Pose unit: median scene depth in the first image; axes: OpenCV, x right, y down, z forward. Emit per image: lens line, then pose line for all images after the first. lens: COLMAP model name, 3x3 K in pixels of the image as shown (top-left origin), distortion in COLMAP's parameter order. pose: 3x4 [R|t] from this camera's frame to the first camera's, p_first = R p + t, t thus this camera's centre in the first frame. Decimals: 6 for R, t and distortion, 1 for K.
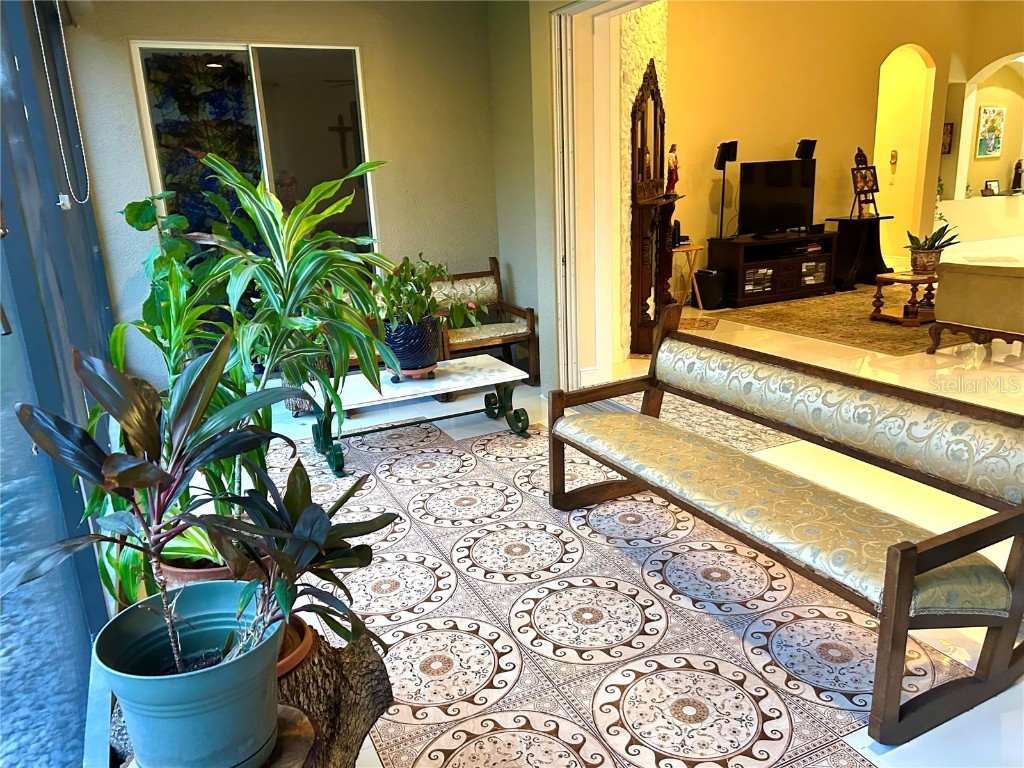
lens RADIAL K [[769.6, 0, 510.5], [0, 769.6, 389.7], [0, 0, 1]] dist [0.049881, -0.057093]
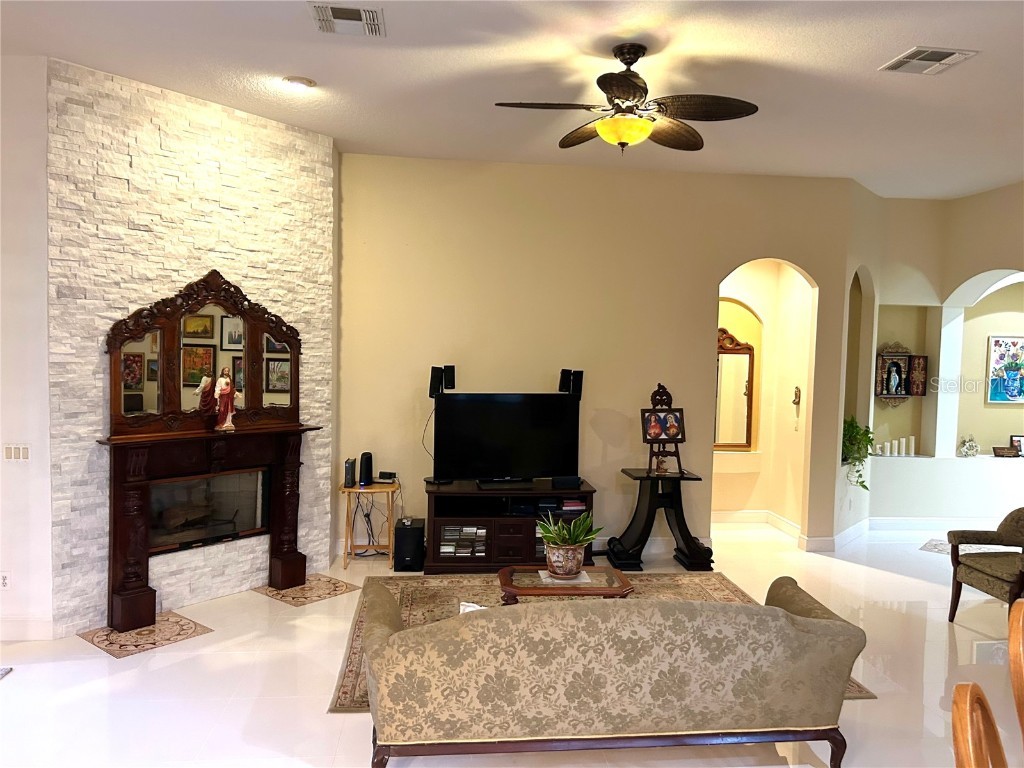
lens RADIAL K [[769.6, 0, 514.8], [0, 769.6, 392.4], [0, 0, 1]] dist [0.049881, -0.057093]
pose [[0.943620, 0.084055, -0.320183, 1.093418], [-0.151305, 0.969795, -0.191322, -0.265314], [0.294430, 0.228981, 0.927836, 0.492026]]
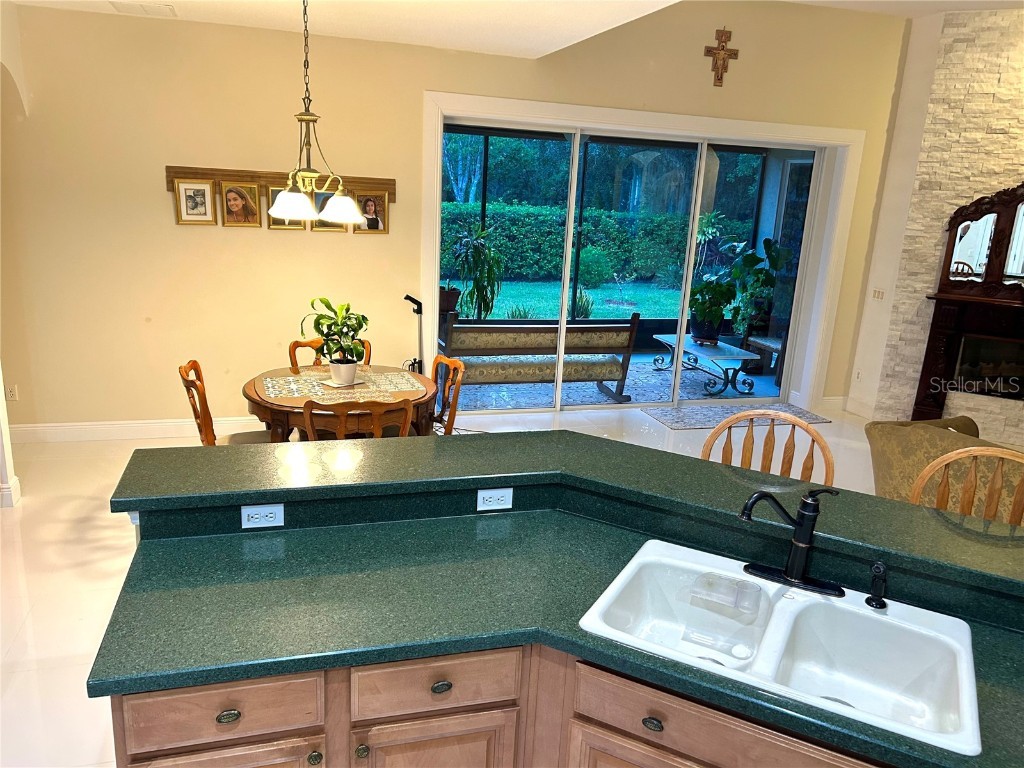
lens RADIAL K [[769.6, 0, 517.3], [0, 769.6, 383.5], [0, 0, 1]] dist [0.049881, -0.057093]
pose [[-0.140115, 0.280648, -0.949529, 1.793530], [-0.318177, 0.895363, 0.311589, -0.381548], [0.937620, 0.345776, -0.036158, 0.711155]]
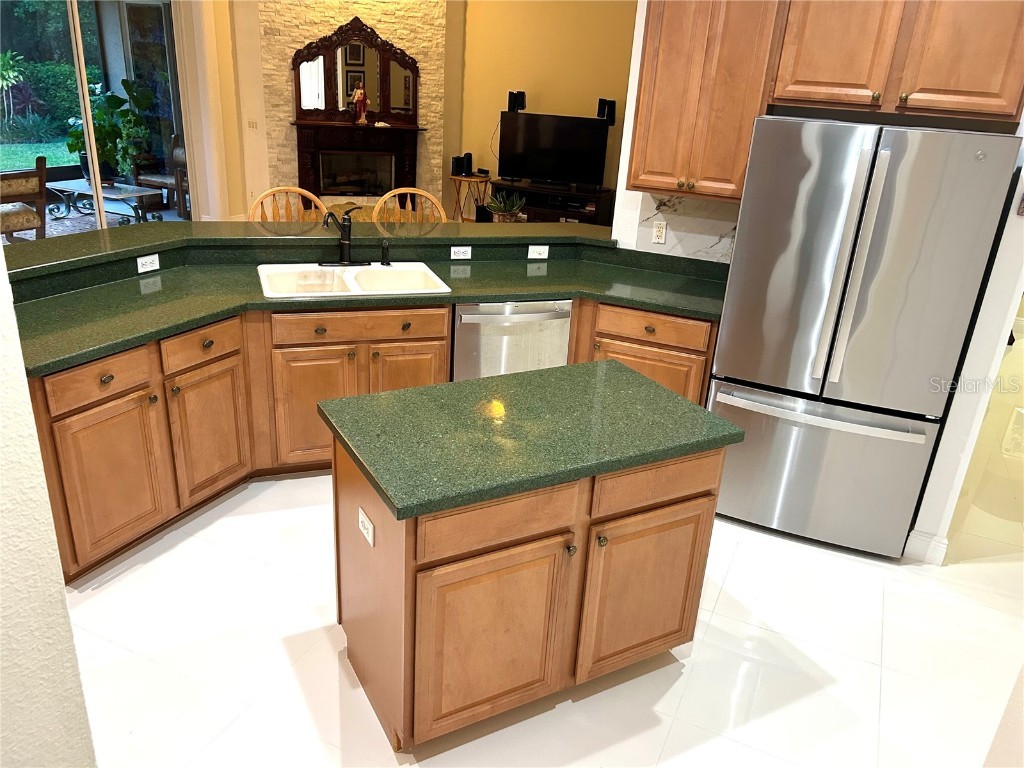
lens RADIAL K [[769.6, 0, 516.1], [0, 769.6, 386.4], [0, 0, 1]] dist [0.049881, -0.057093]
pose [[0.637780, 0.366353, -0.677512, 2.134070], [-0.297148, 0.928573, 0.222388, -0.304997], [0.710591, 0.059487, 0.701086, 0.418209]]
